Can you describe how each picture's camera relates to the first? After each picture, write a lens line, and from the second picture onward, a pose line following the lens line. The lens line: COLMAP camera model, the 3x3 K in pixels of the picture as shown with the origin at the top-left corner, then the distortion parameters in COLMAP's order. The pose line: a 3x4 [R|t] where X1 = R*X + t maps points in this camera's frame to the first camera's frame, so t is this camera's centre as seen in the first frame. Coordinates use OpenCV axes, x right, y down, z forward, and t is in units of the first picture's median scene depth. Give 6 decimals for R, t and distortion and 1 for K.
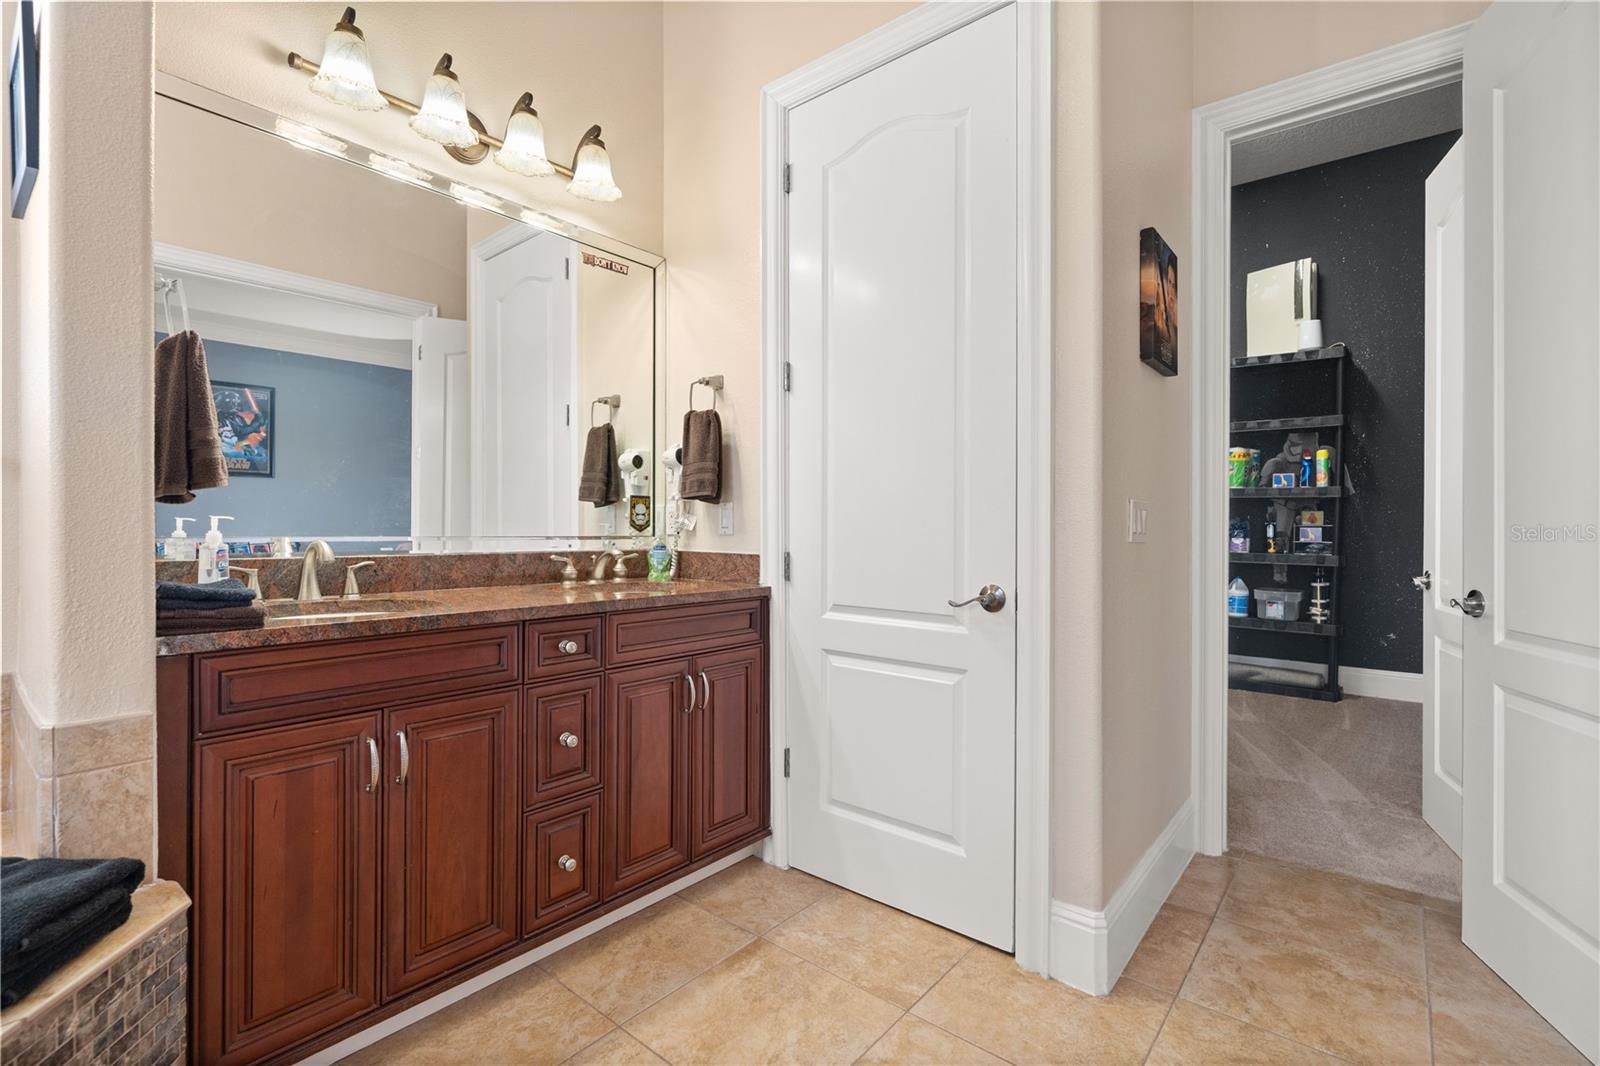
lens RADIAL K [[718.9, 0, 800.0], [0, 718.9, 533.0], [0, 0, 1]] dist [-0.013026, 0.006630]
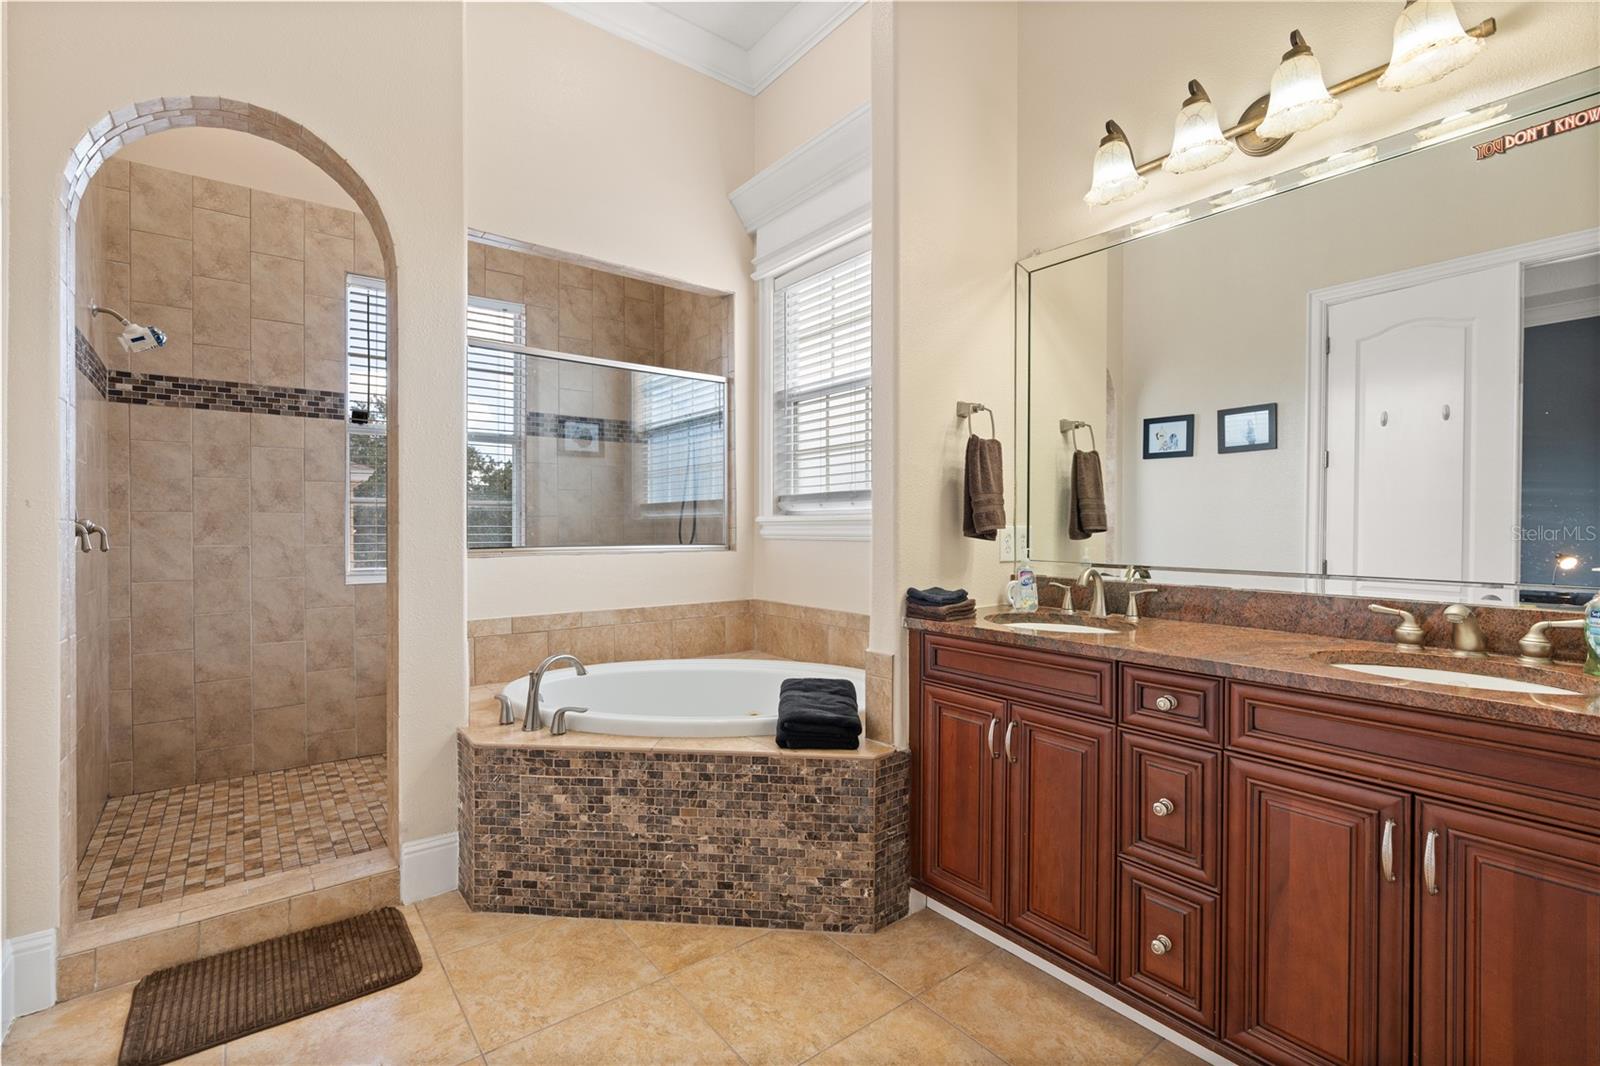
lens RADIAL K [[718.9, 0, 800.0], [0, 718.9, 533.0], [0, 0, 1]] dist [-0.013026, 0.006630]
pose [[-0.220853, 0.002216, -0.975305, 0.585322], [-0.010835, 0.999930, 0.004726, -0.046132], [0.975247, 0.011611, -0.220814, 0.687523]]
